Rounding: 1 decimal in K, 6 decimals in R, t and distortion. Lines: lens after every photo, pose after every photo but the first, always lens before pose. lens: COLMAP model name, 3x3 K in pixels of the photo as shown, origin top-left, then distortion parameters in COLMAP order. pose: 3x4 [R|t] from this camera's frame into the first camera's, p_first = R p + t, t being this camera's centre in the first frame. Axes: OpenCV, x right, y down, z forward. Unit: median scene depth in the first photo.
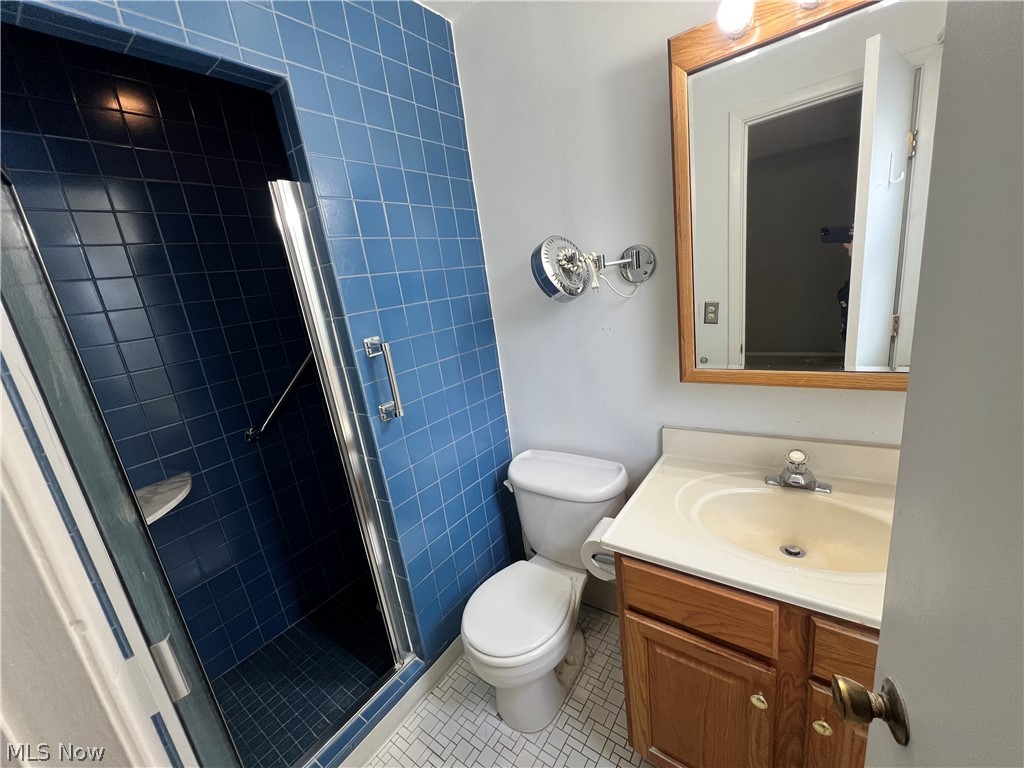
lens RADIAL K [[410.6, 0, 511.3], [0, 410.6, 382.8], [0, 0, 1]] dist [0.000903, -0.000021]
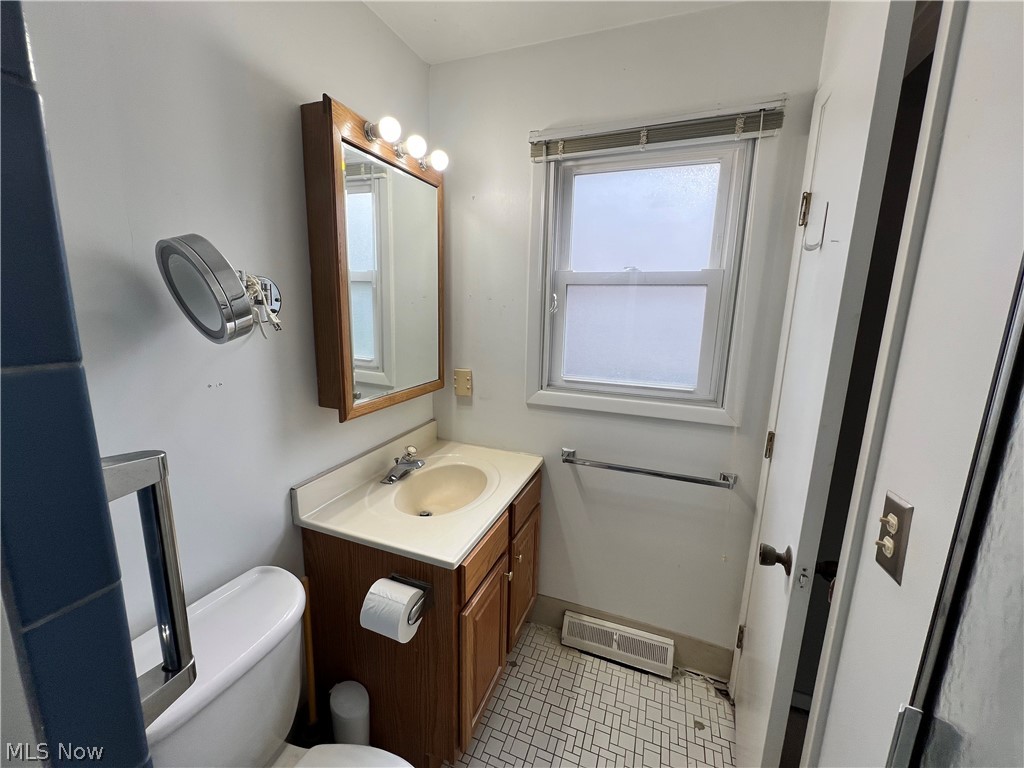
lens RADIAL K [[410.6, 0, 511.3], [0, 410.6, 382.8], [0, 0, 1]] dist [0.000903, -0.000021]
pose [[-0.252425, -0.049558, 0.966347, -0.650233], [0.247738, 0.962090, 0.114053, -0.105078], [-0.935365, 0.268191, -0.230578, 0.815359]]
